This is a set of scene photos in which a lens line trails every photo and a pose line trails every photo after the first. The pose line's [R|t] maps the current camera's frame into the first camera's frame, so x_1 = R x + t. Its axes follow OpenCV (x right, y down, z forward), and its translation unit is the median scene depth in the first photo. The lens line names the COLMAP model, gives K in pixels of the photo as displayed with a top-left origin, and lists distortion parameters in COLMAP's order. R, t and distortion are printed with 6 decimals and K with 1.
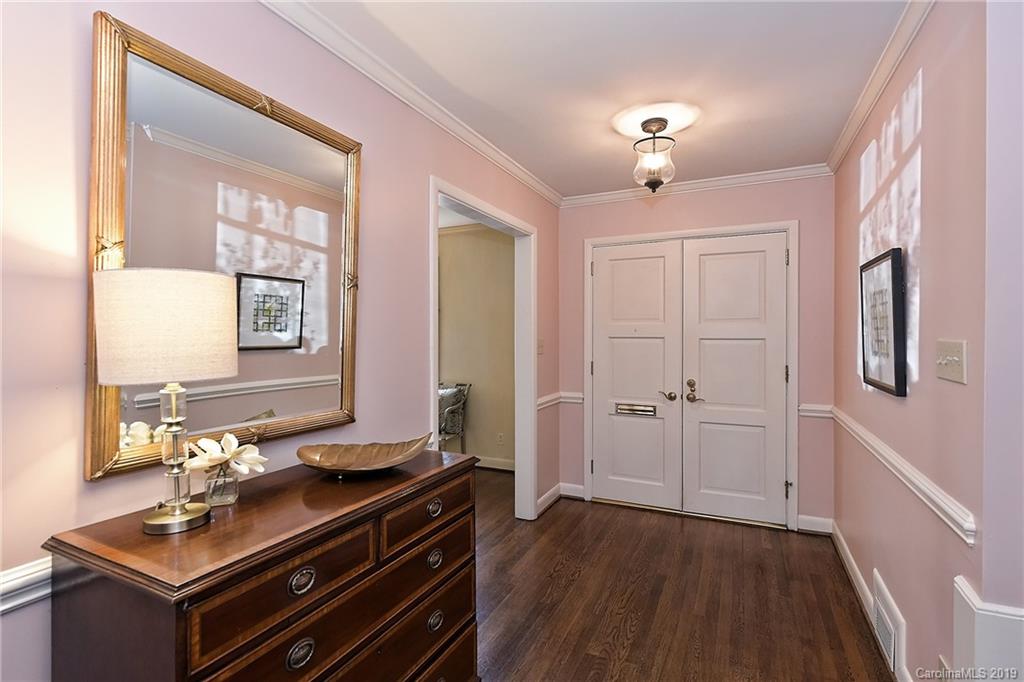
lens RADIAL K [[479.4, 0, 511.5], [0, 479.4, 337.5], [0, 0, 1]] dist [0.001937, -0.001076]
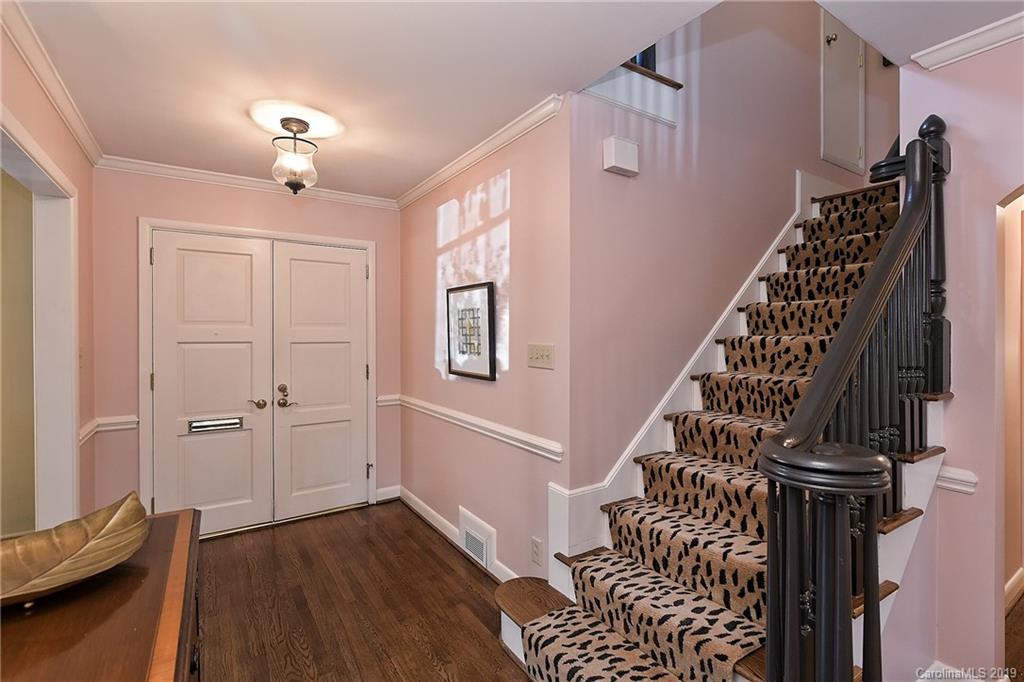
lens RADIAL K [[479.4, 0, 511.5], [0, 479.4, 337.5], [0, 0, 1]] dist [0.001937, -0.001076]
pose [[0.517991, -0.007637, 0.855352, -0.285899], [0.007174, 0.999964, 0.004584, -0.012551], [-0.855356, 0.003762, 0.518027, 0.113403]]
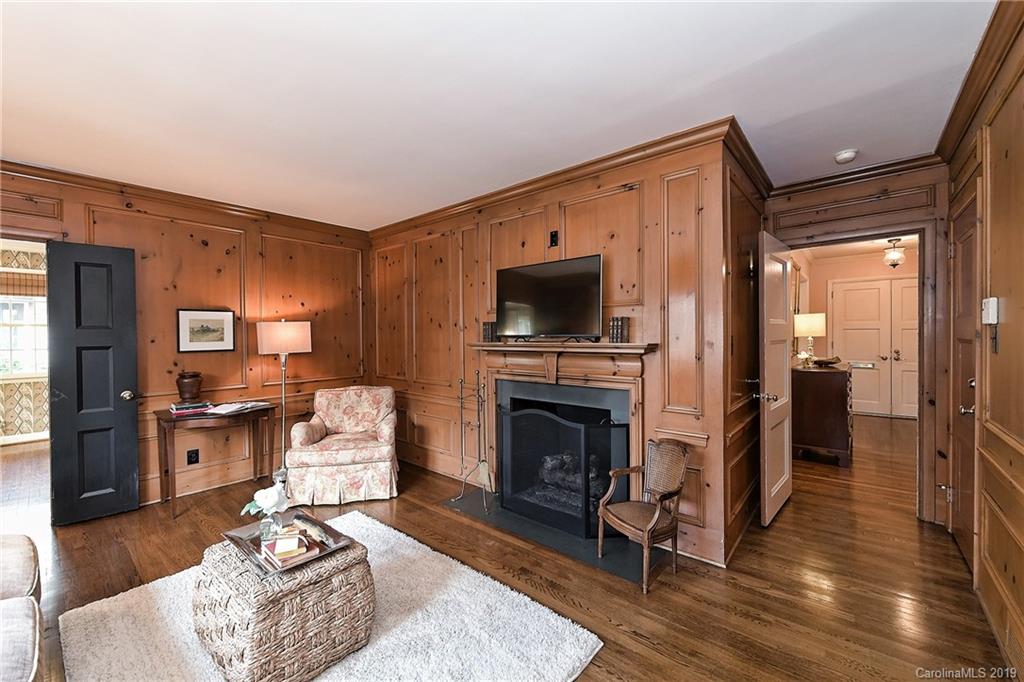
lens RADIAL K [[407.4, 0, 514.4], [0, 407.4, 336.1], [0, 0, 1]] dist [-0.001635, -0.000285]
pose [[0.968942, -0.008010, -0.247157, -0.972766], [0.009592, 0.999940, 0.005199, 0.008695], [0.247101, -0.007408, 0.968961, -1.347193]]
